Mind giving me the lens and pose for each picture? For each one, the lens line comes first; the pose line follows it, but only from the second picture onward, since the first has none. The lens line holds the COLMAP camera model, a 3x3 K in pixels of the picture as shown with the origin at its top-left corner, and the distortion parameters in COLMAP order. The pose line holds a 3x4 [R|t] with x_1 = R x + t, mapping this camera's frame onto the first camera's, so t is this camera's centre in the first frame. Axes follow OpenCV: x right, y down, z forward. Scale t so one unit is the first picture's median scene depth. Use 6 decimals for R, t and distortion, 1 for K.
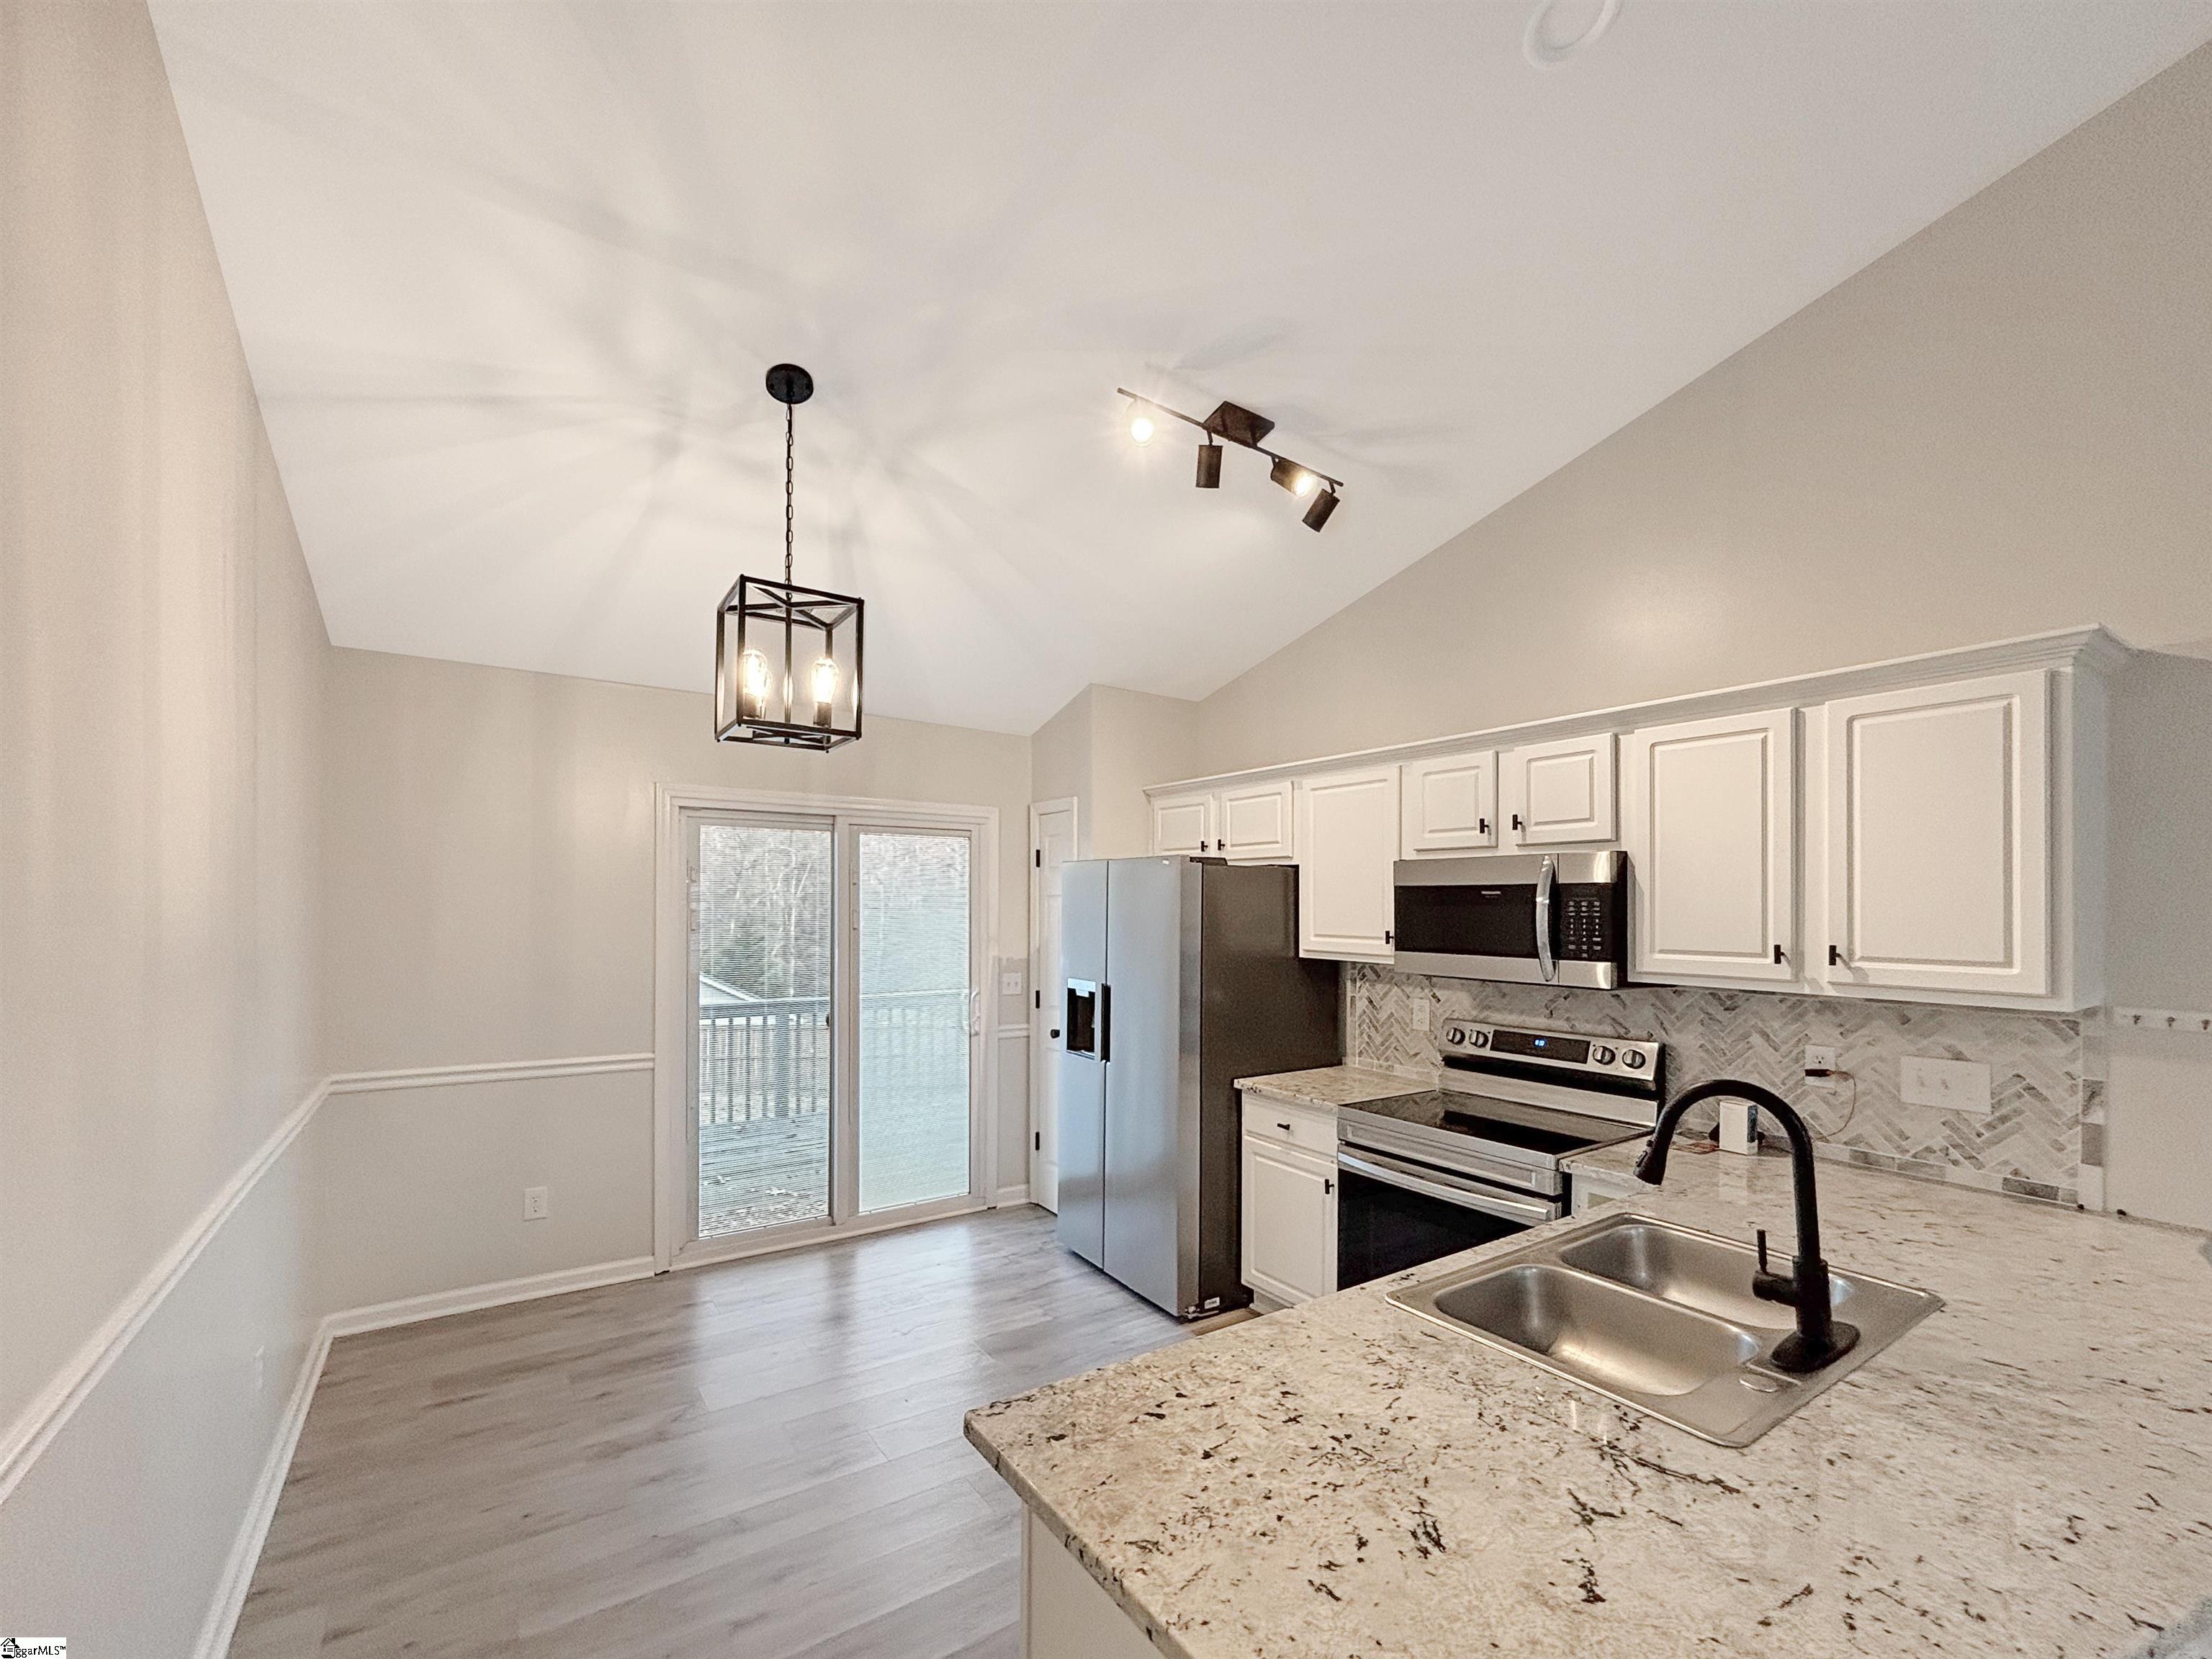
lens RADIAL K [[924.3, 0, 1101.1], [0, 924.3, 890.2], [0, 0, 1]] dist [-0.000612, -0.000022]
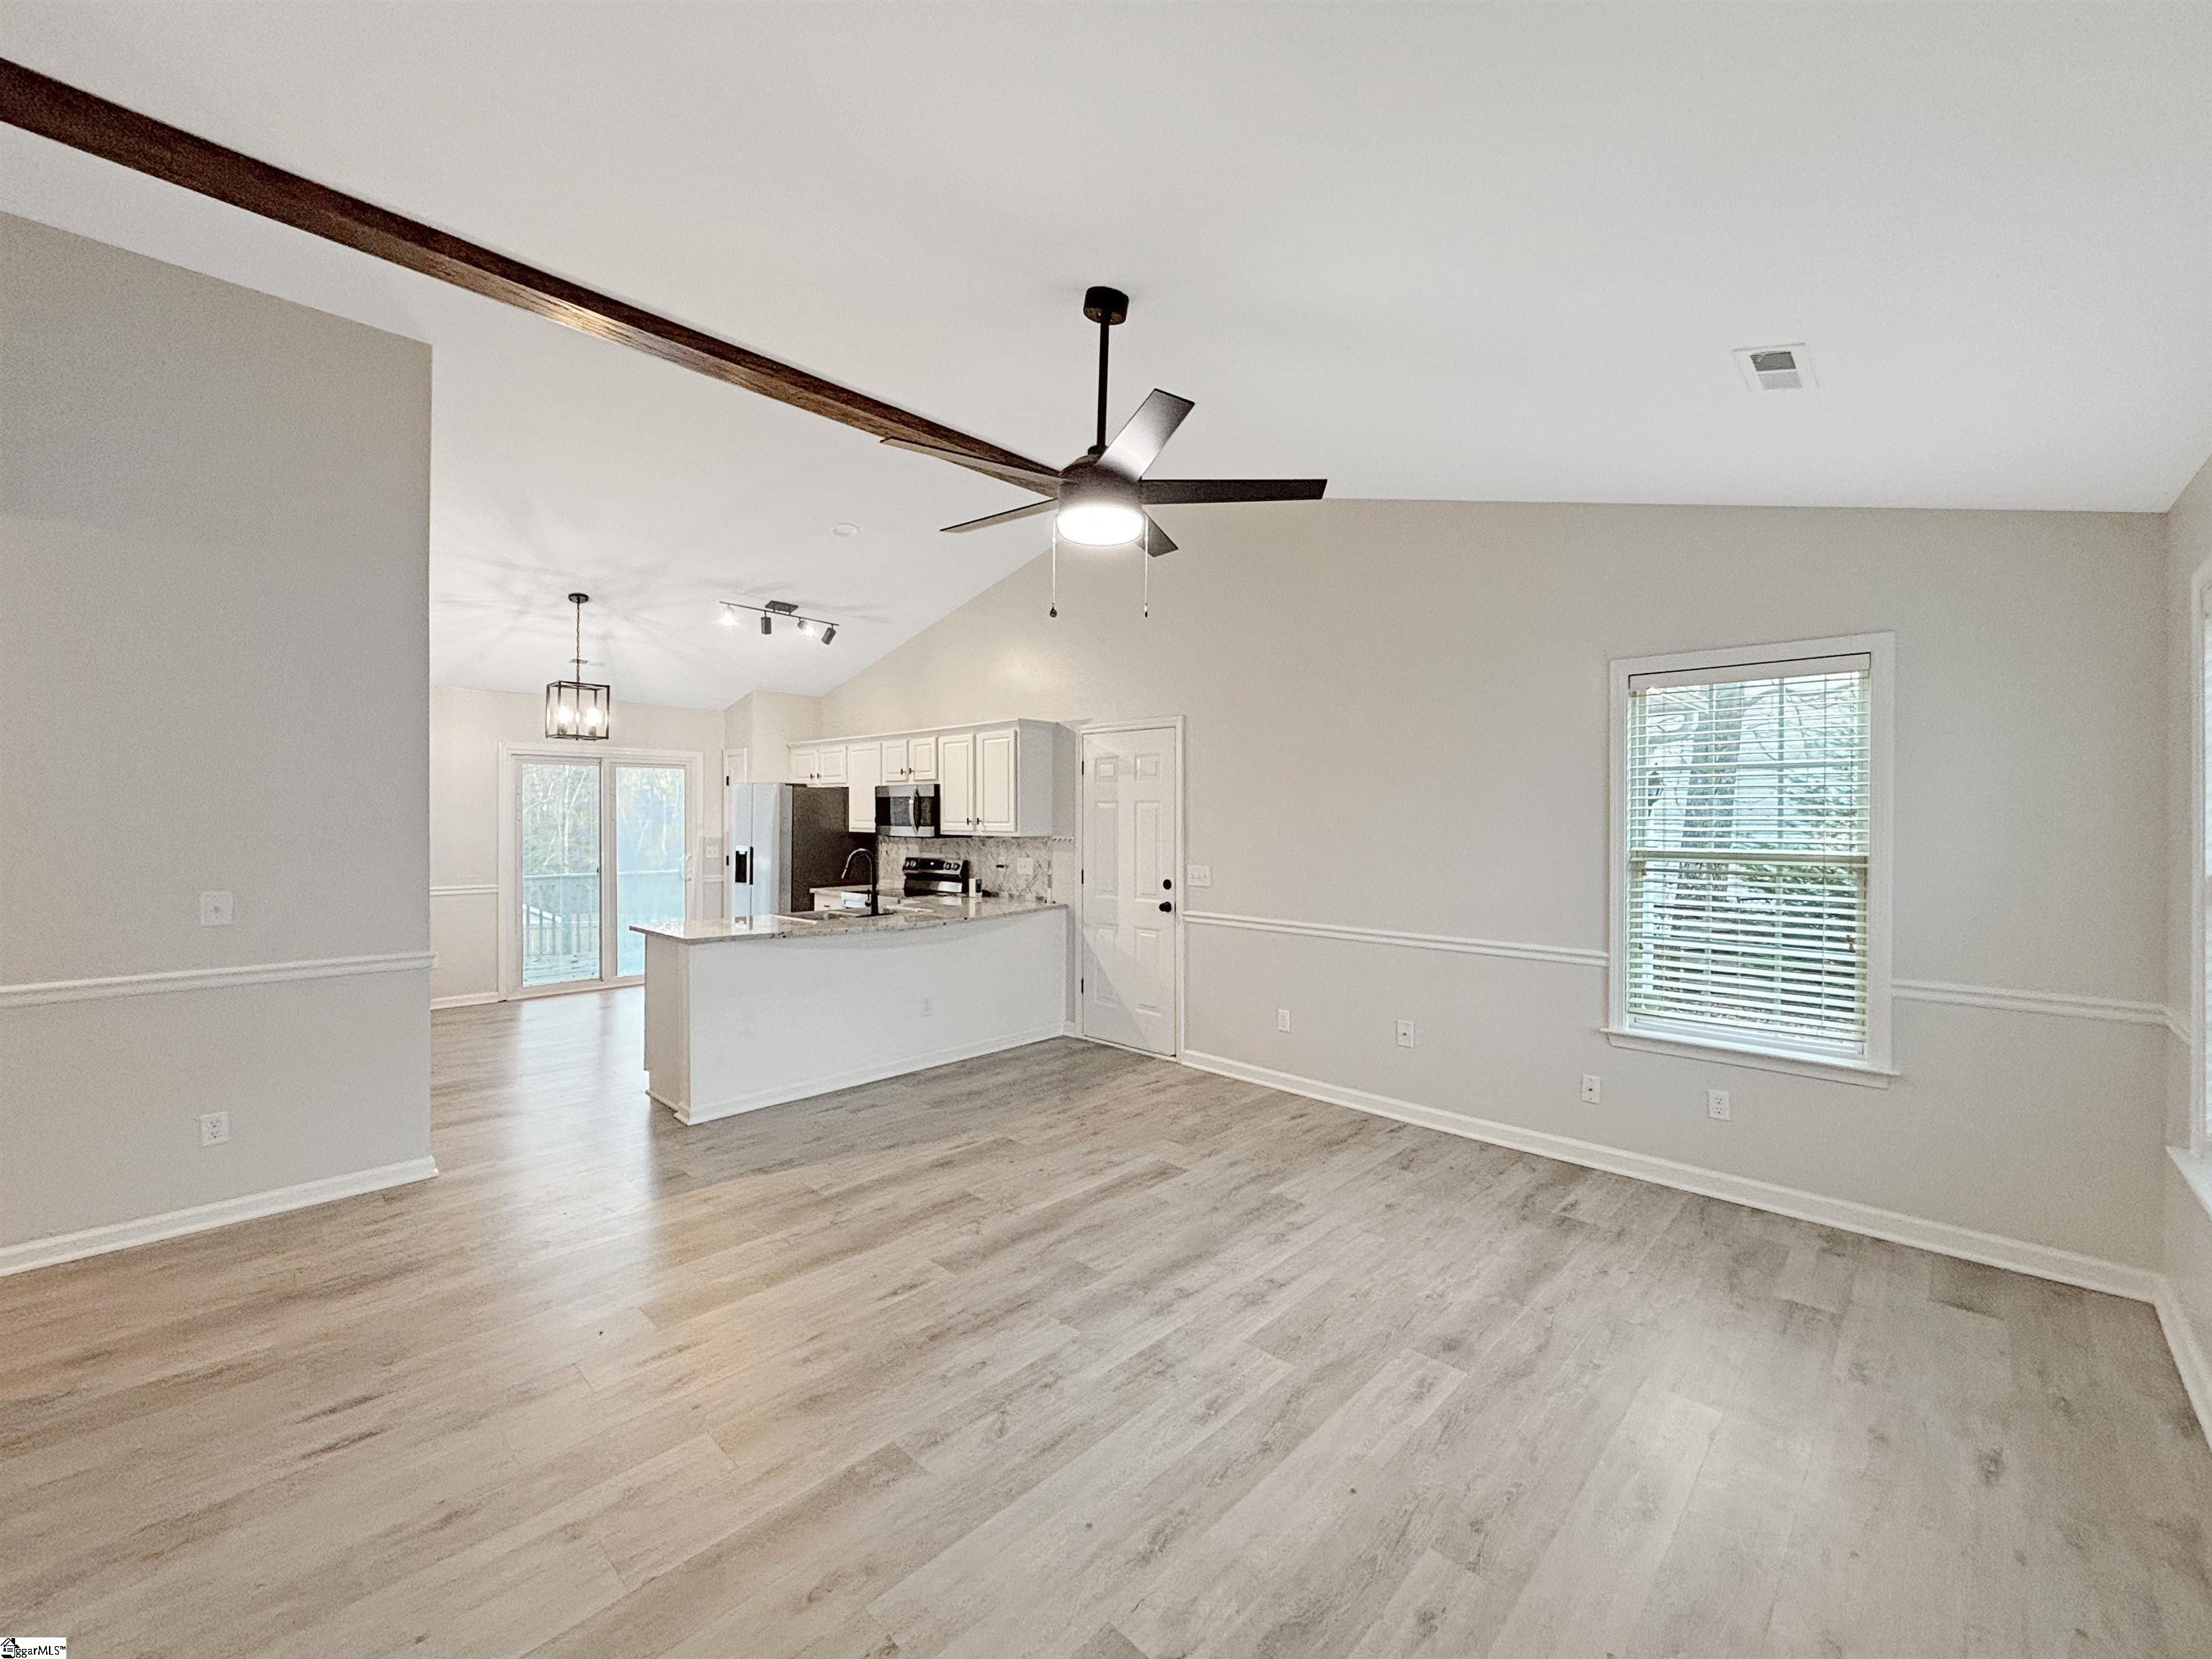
lens RADIAL K [[906.0, 0, 1102.0], [0, 906.0, 822.4], [0, 0, 1]] dist [0.000336, 0.000006]
pose [[0.975334, -0.003856, 0.220700, 0.409280], [-0.001245, 0.999735, 0.022969, 0.006937], [-0.220730, -0.022677, 0.975071, -1.402072]]
